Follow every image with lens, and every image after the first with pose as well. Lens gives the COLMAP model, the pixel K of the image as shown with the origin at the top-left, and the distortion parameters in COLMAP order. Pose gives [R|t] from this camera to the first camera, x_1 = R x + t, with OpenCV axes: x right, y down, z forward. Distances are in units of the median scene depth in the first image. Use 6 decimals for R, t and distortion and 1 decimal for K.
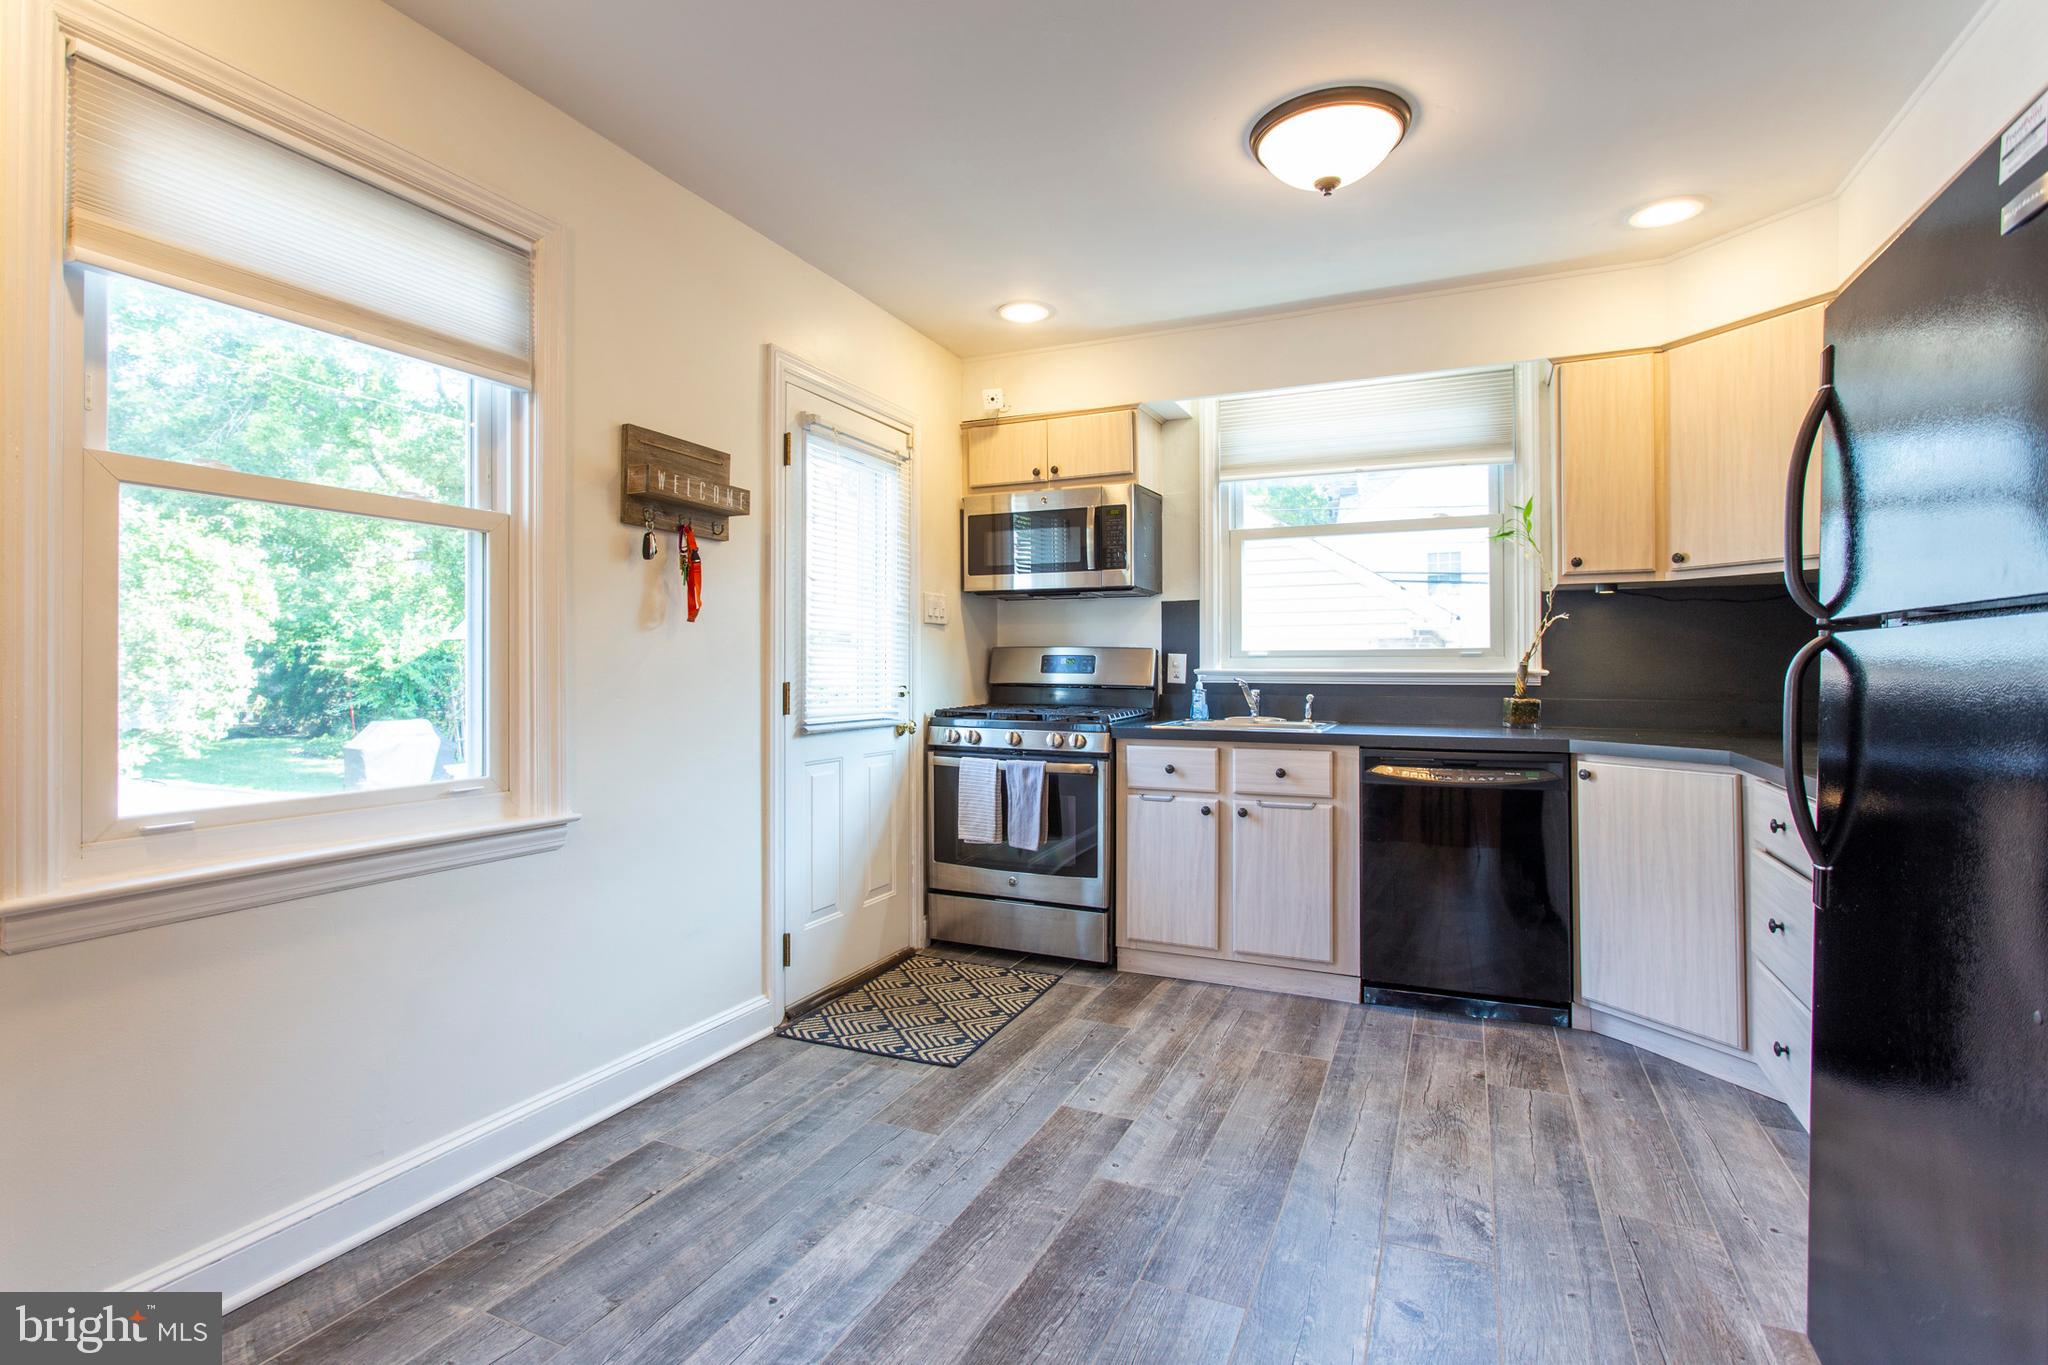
lens RADIAL K [[1001.7, 0, 956.6], [0, 1001.7, 663.8], [0, 0, 1]] dist [-0.013246, 0.006800]
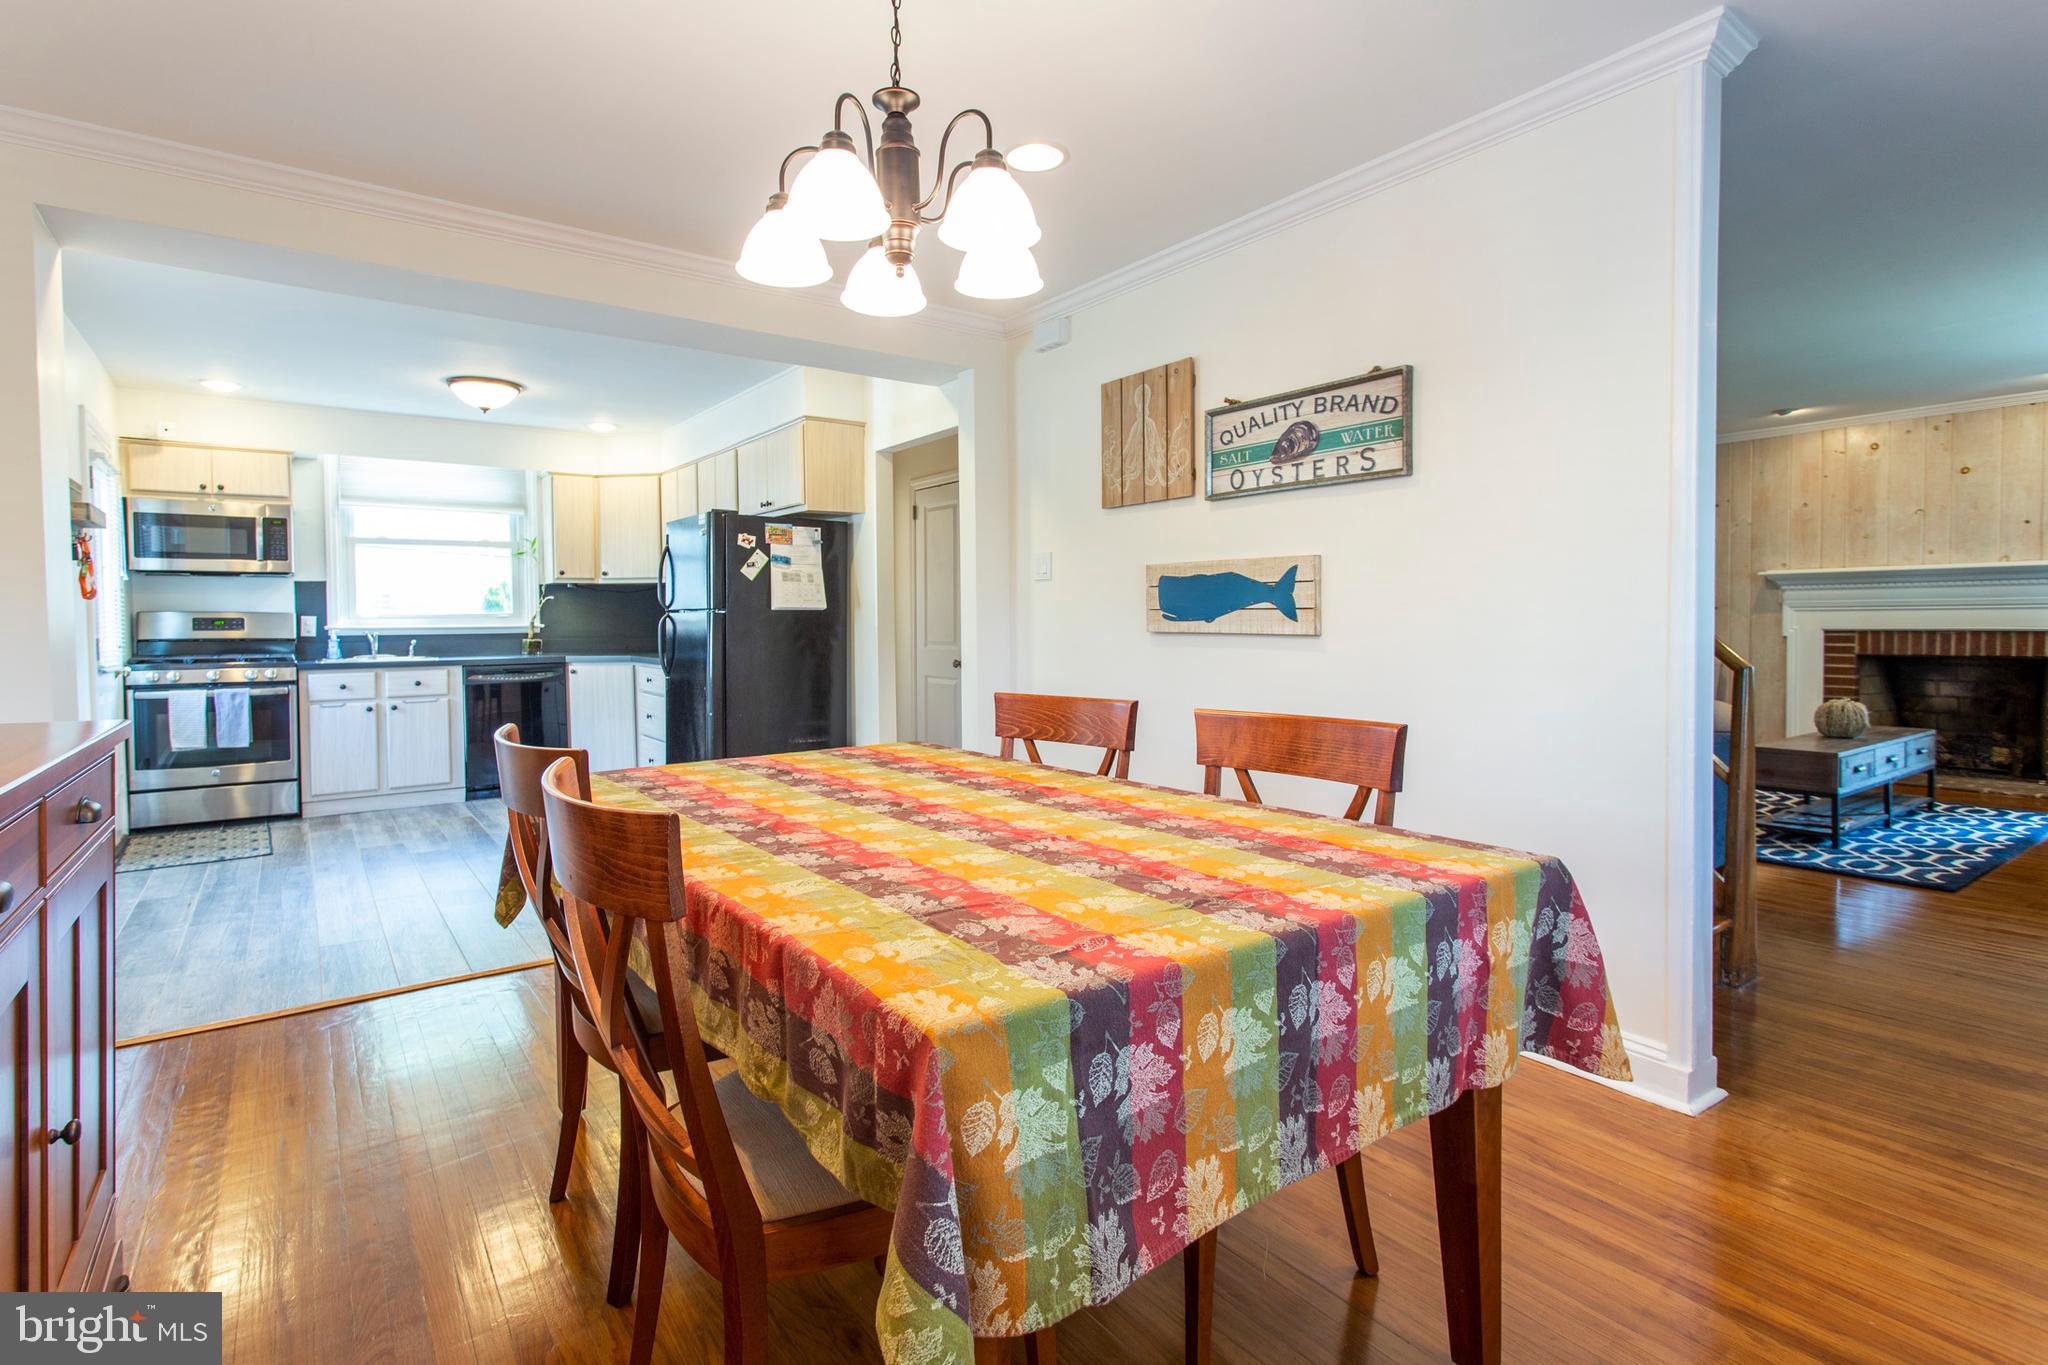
lens RADIAL K [[1007.2, 0, 1002.5], [0, 1007.2, 648.3], [0, 0, 1]] dist [-0.002413, 0.001905]
pose [[0.466629, -0.030461, 0.883928, -0.754514], [0.005070, 0.999482, 0.031767, -0.005854], [-0.884439, -0.010342, 0.466542, -0.748478]]
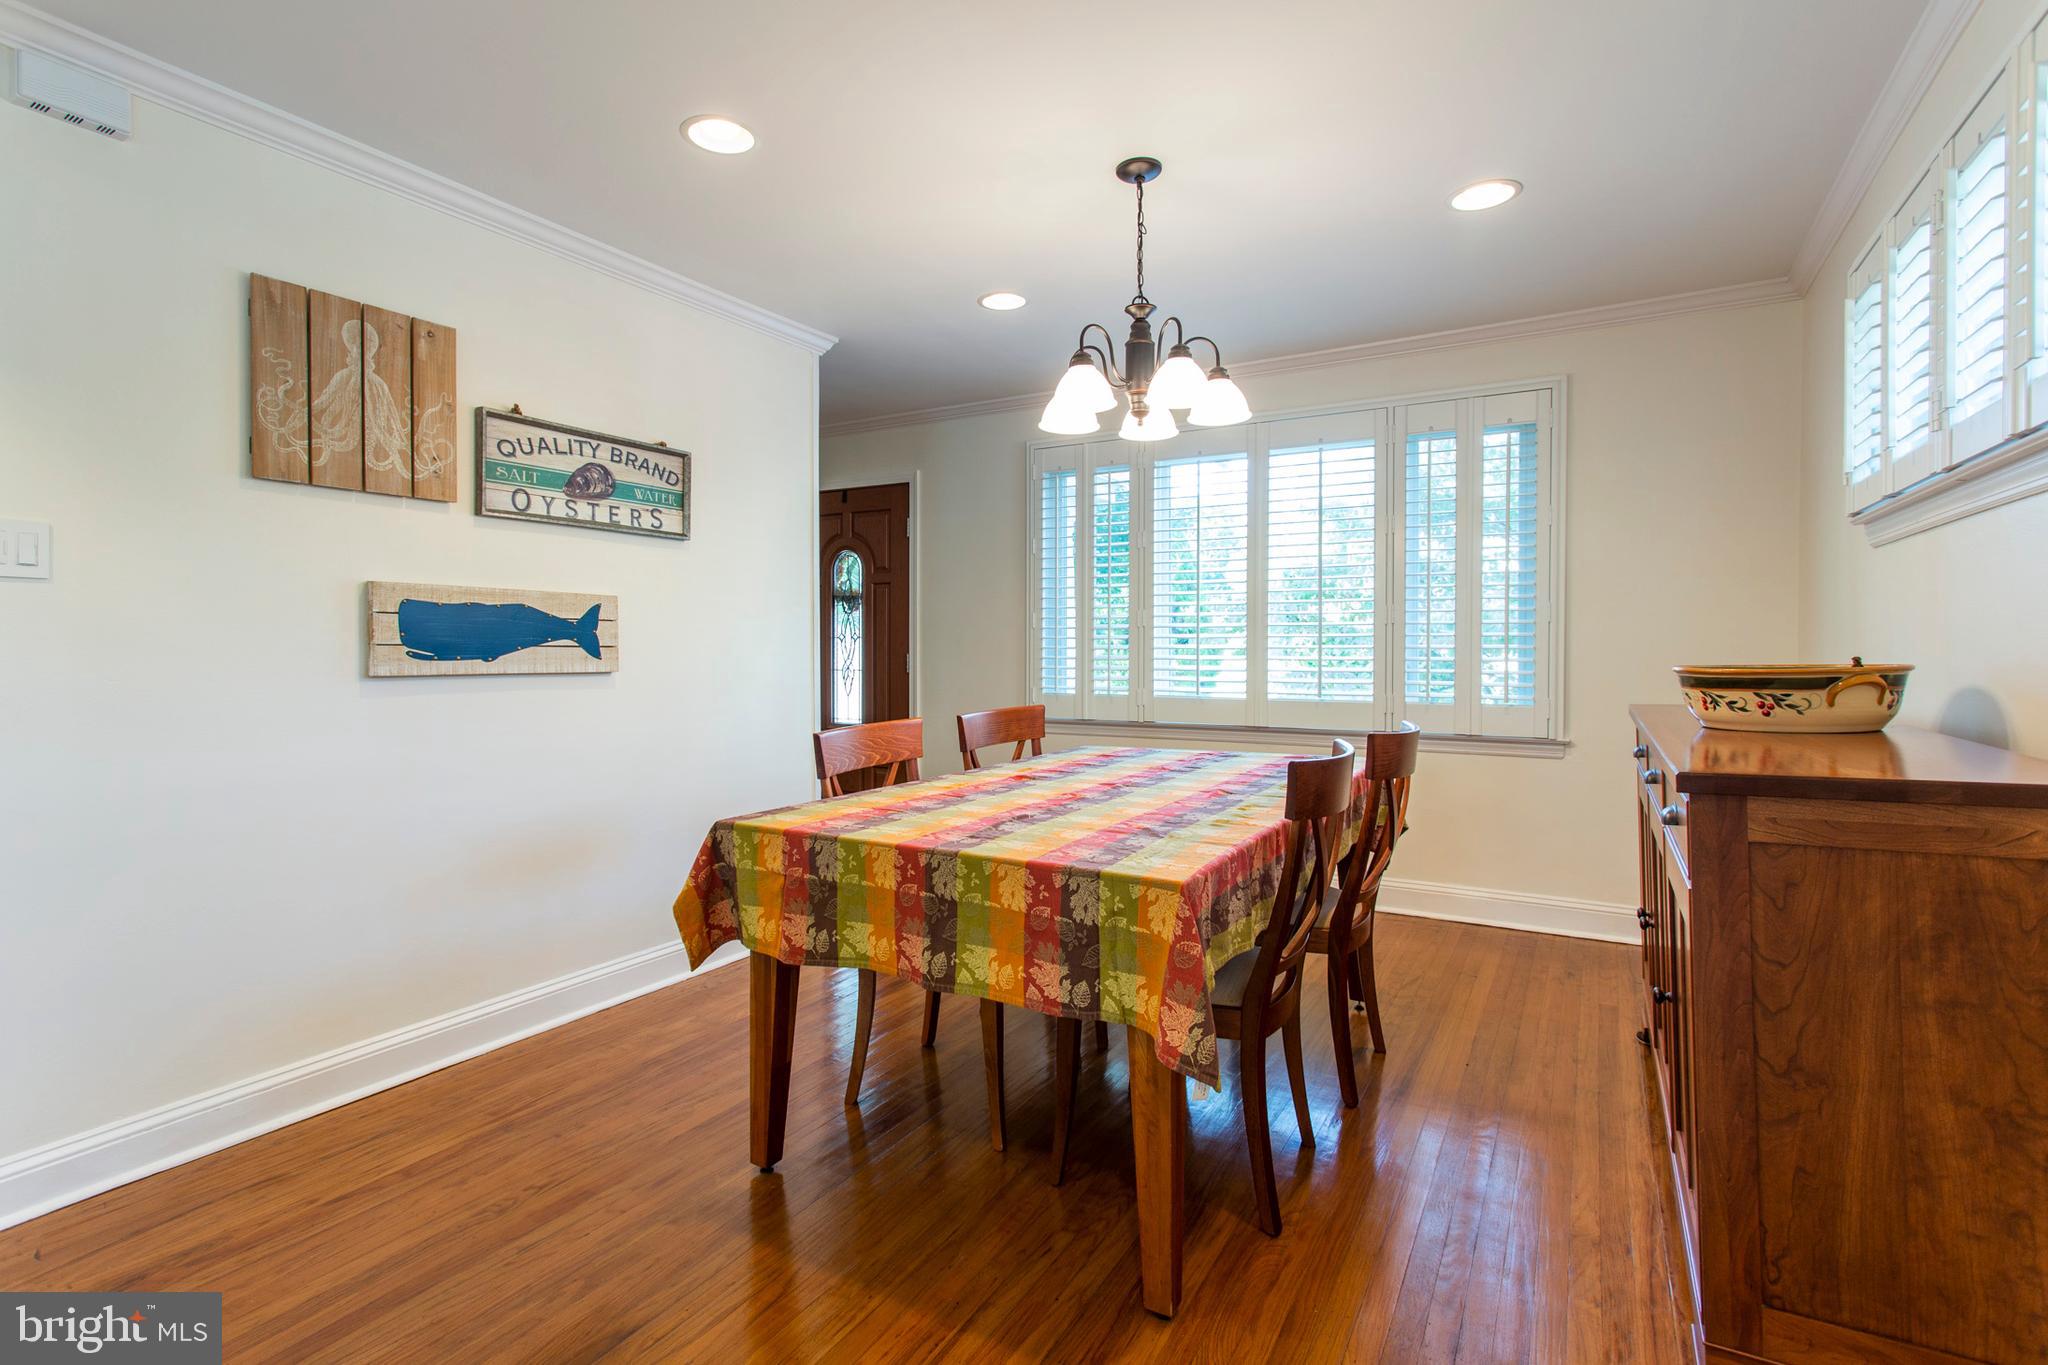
lens RADIAL K [[1007.2, 0, 1000.7], [0, 1007.2, 659.8], [0, 0, 1]] dist [-0.002413, 0.001905]
pose [[-0.998757, 0.001266, 0.049834, -0.266510], [0.001658, 0.999968, 0.007822, -0.005691], [-0.049823, 0.007895, -0.998727, 0.288851]]
